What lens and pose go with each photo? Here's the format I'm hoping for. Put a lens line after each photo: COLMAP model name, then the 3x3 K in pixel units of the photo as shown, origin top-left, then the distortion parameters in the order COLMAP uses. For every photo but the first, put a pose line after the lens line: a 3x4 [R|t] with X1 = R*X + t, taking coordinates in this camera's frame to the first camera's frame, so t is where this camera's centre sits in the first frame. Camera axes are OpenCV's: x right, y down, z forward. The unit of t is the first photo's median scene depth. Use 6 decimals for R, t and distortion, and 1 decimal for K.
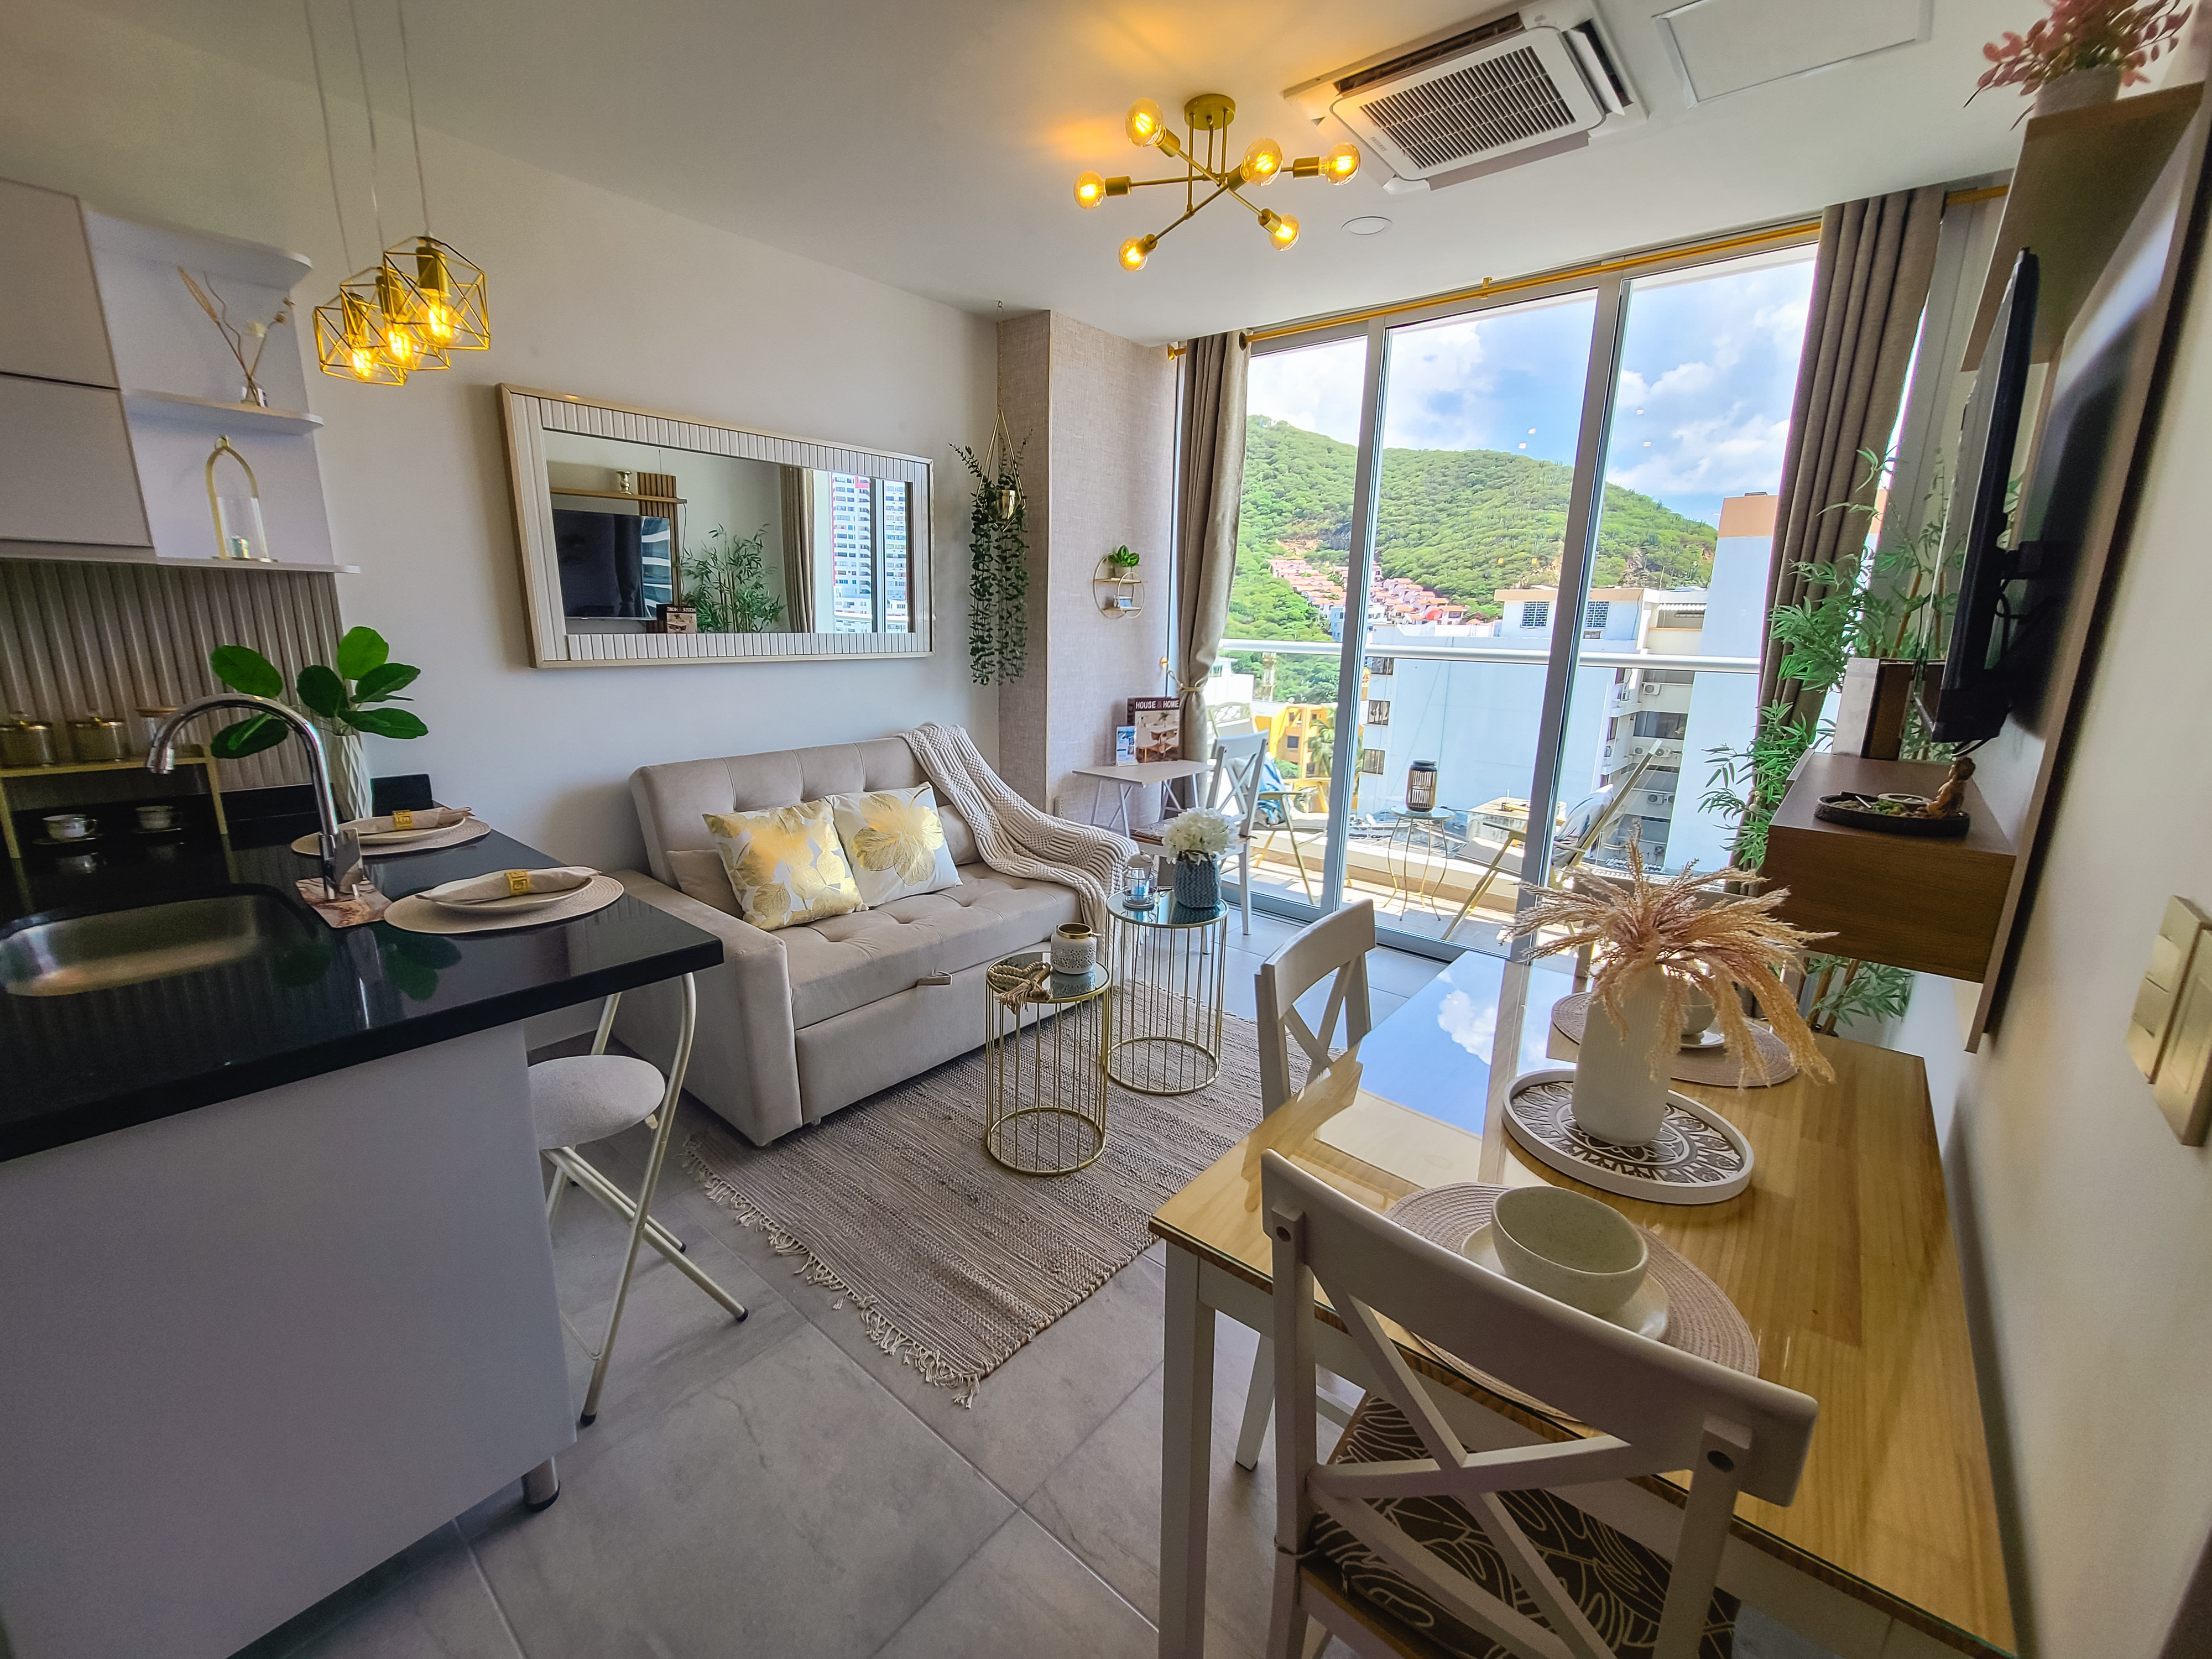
lens RADIAL K [[898.4, 0, 1093.2], [0, 898.4, 835.7], [0, 0, 1]] dist [0.004799, -0.004857]
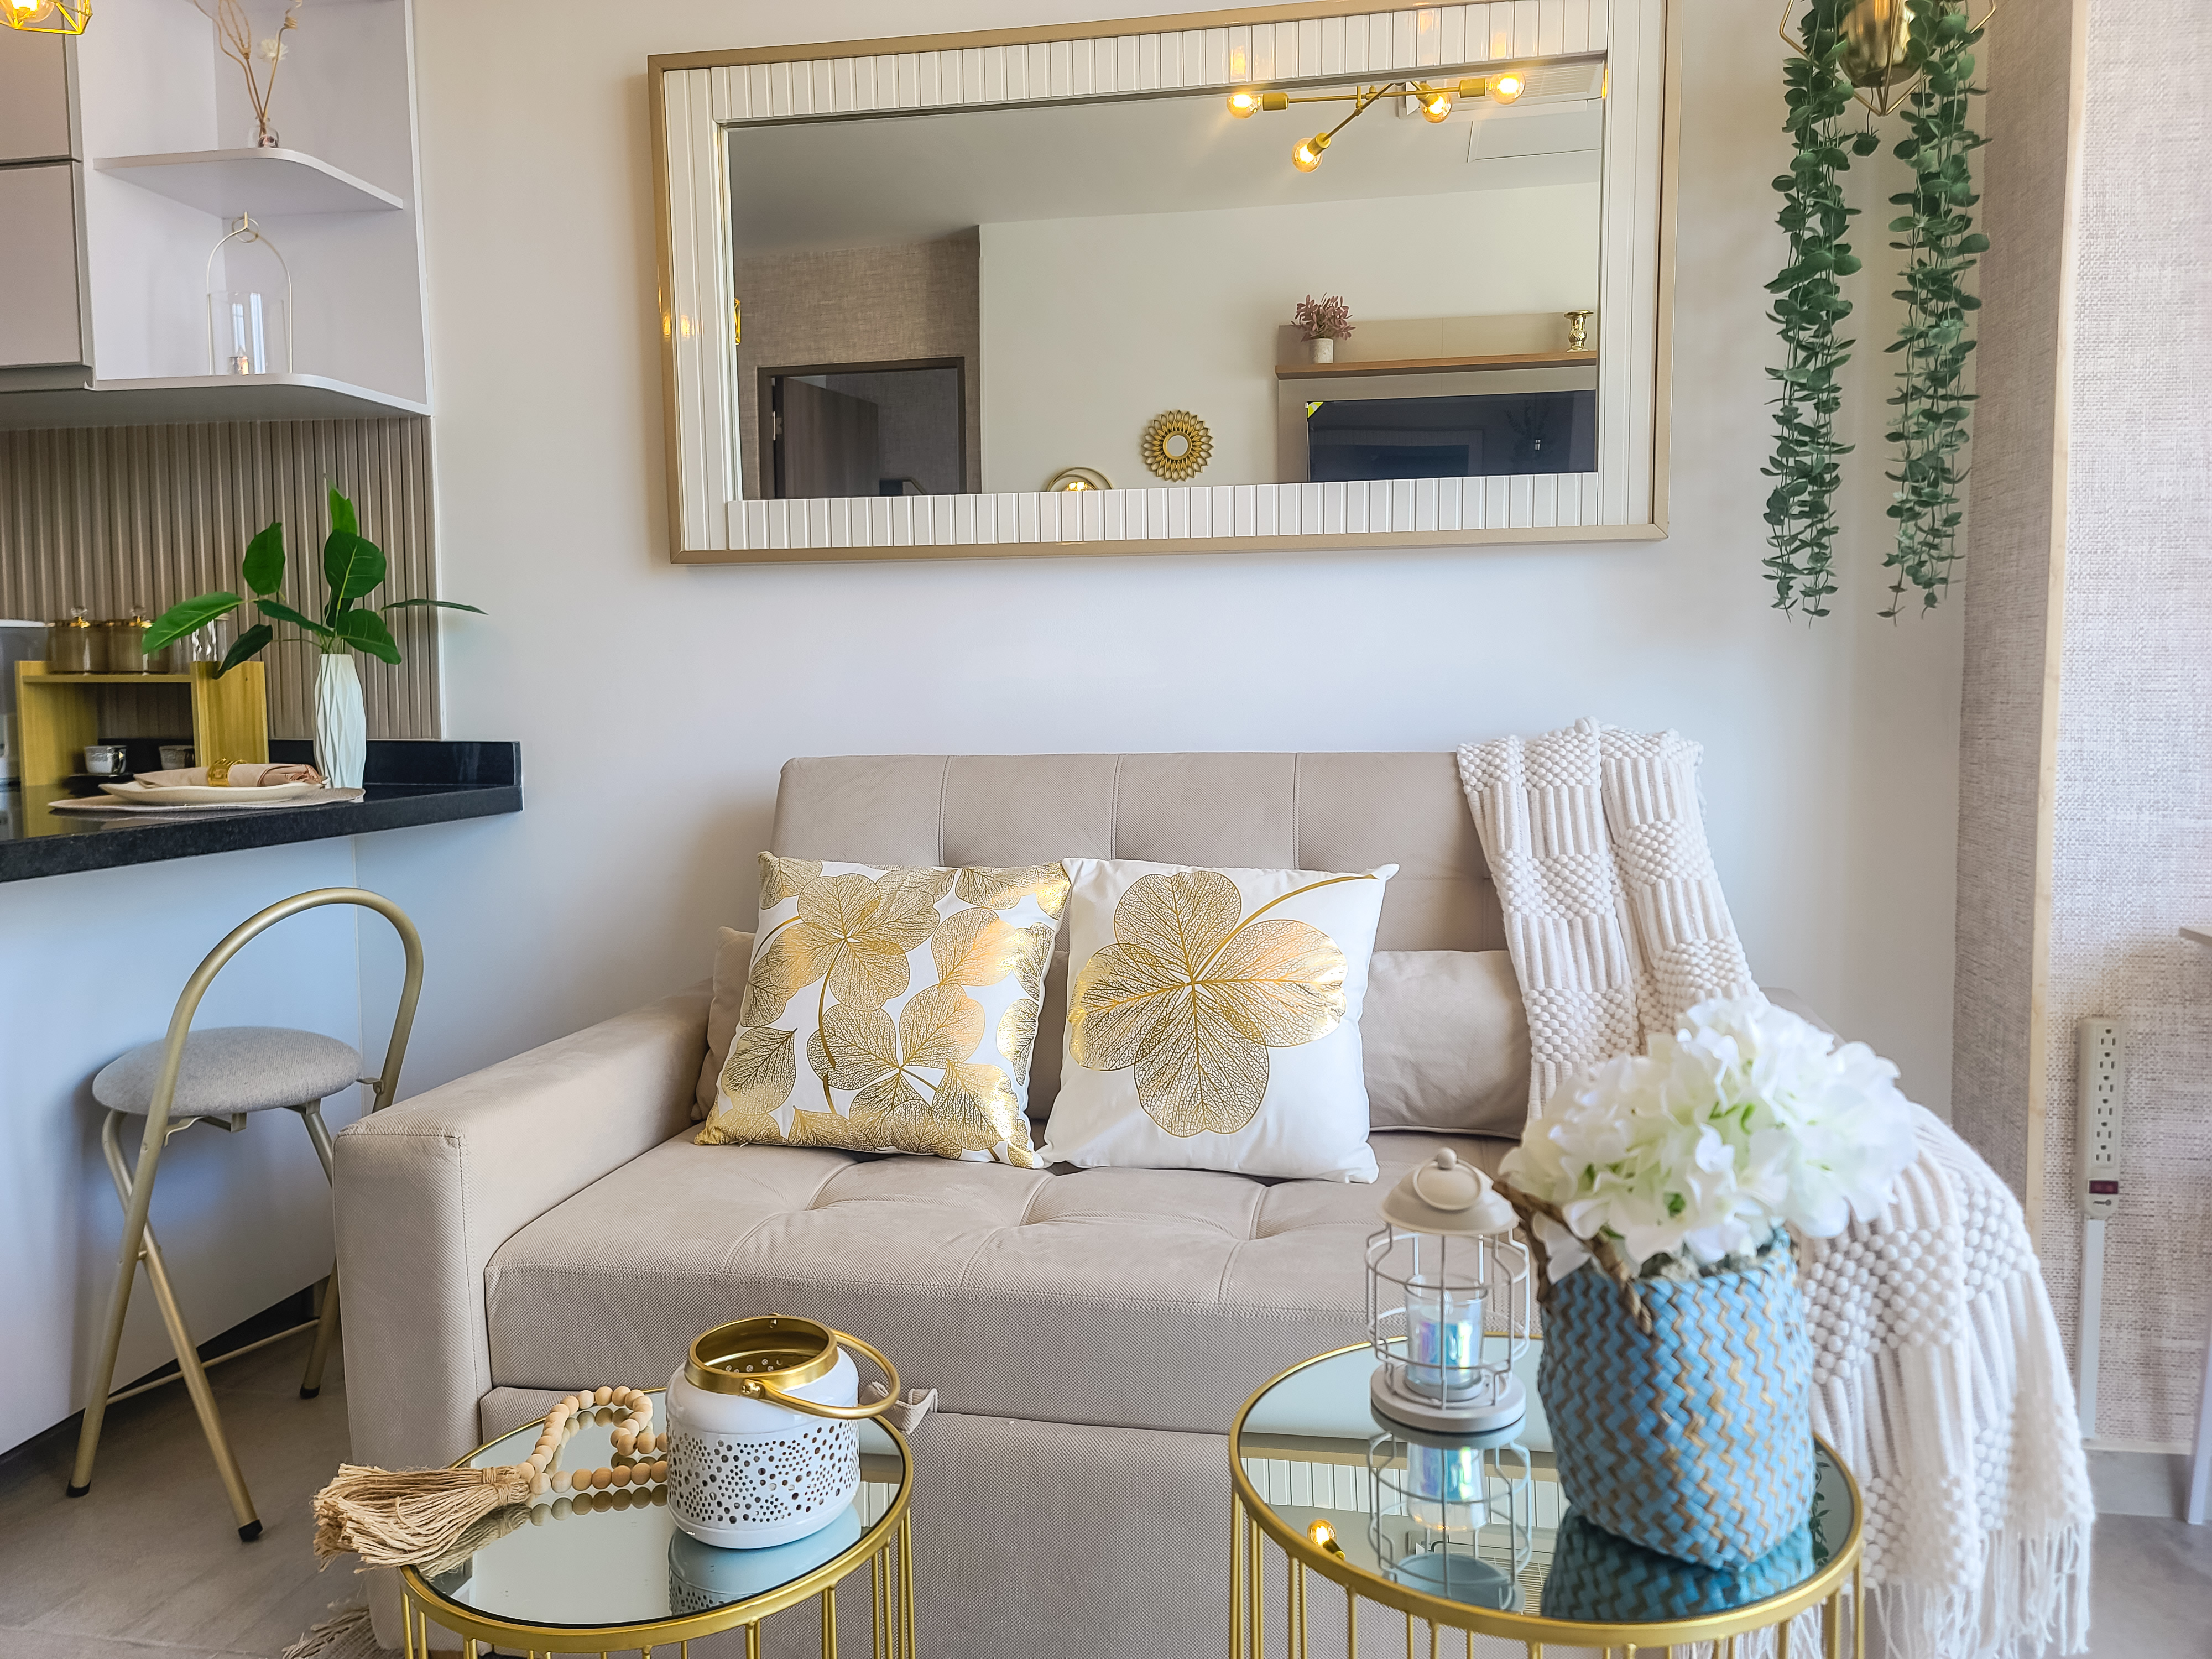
lens RADIAL K [[1594.5, 0, 1117.3], [0, 1594.5, 831.8], [0, 0, 1]] dist [0.091870, -0.087661]
pose [[0.510072, 0.049410, -0.858712, 0.238789], [-0.189524, 0.980268, -0.056173, -0.014388], [0.838992, 0.191398, 0.509371, 0.507072]]
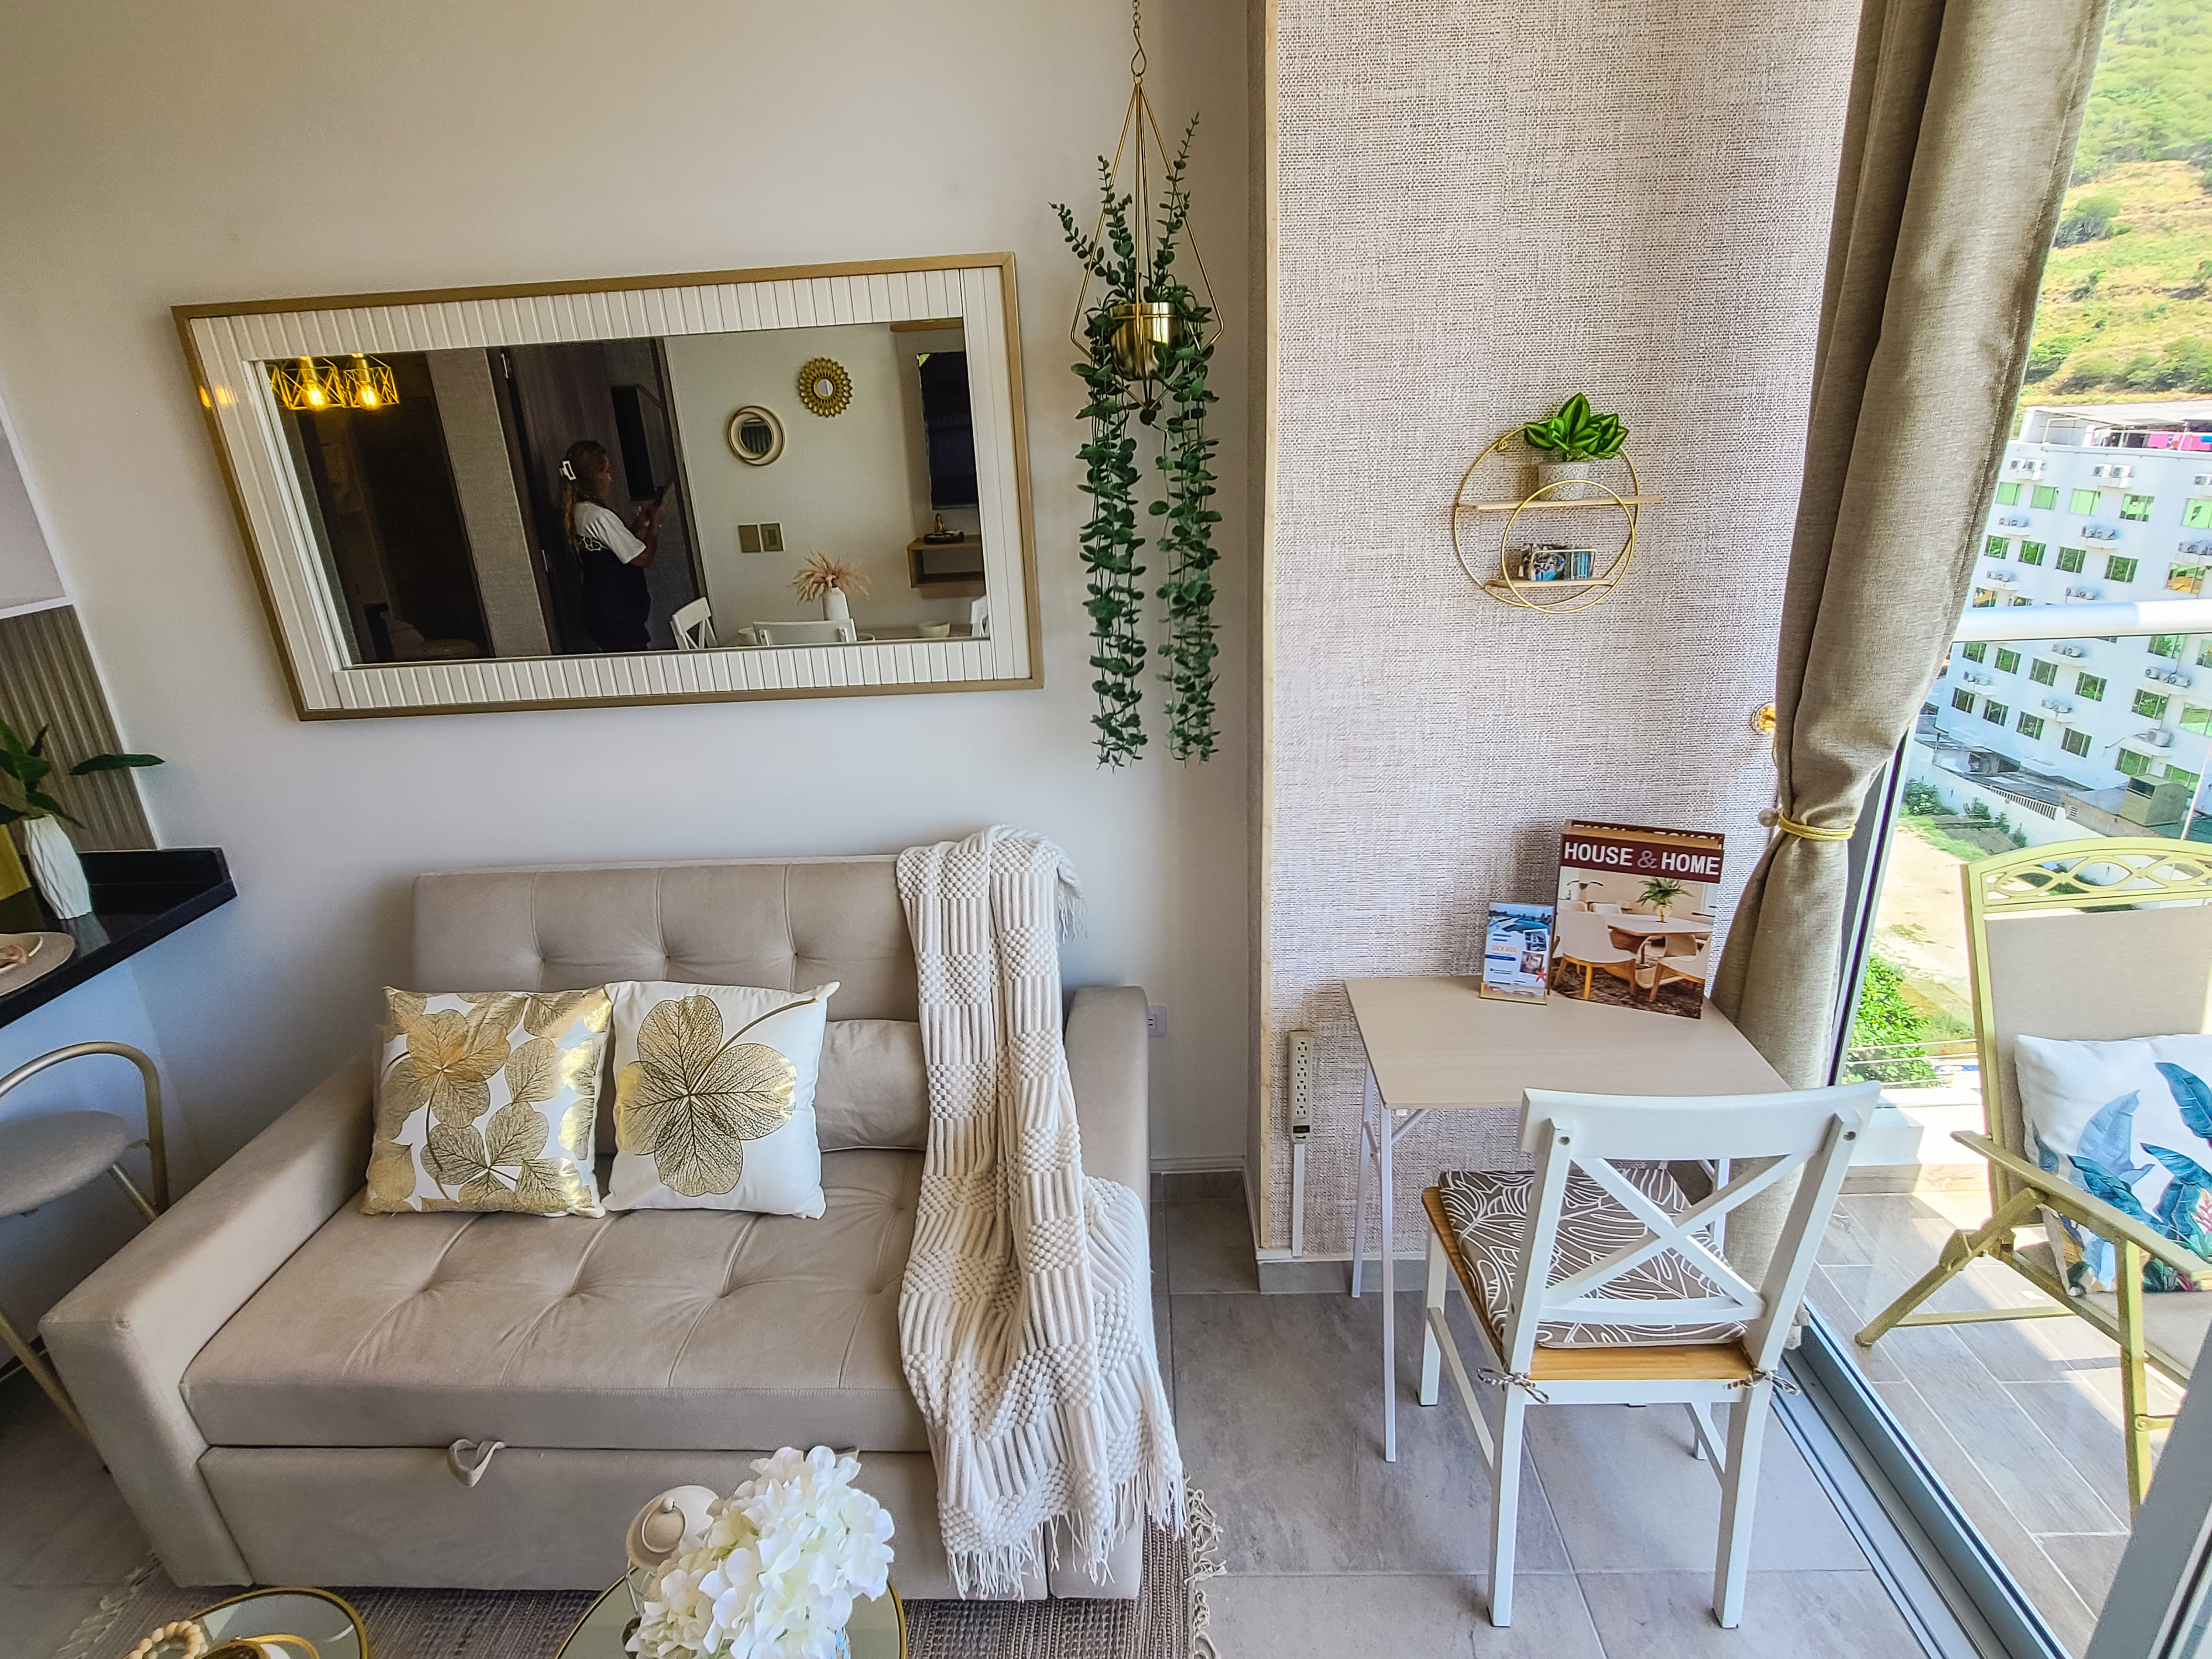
lens RADIAL K [[1135.5, 0, 1072.8], [0, 1135.5, 833.9], [0, 0, 1]] dist [0.001911, 0.001735]
pose [[0.618852, 0.229244, -0.751312, 0.284942], [-0.125779, 0.973045, 0.193296, -0.229903], [0.775372, -0.025123, 0.631005, 0.603554]]
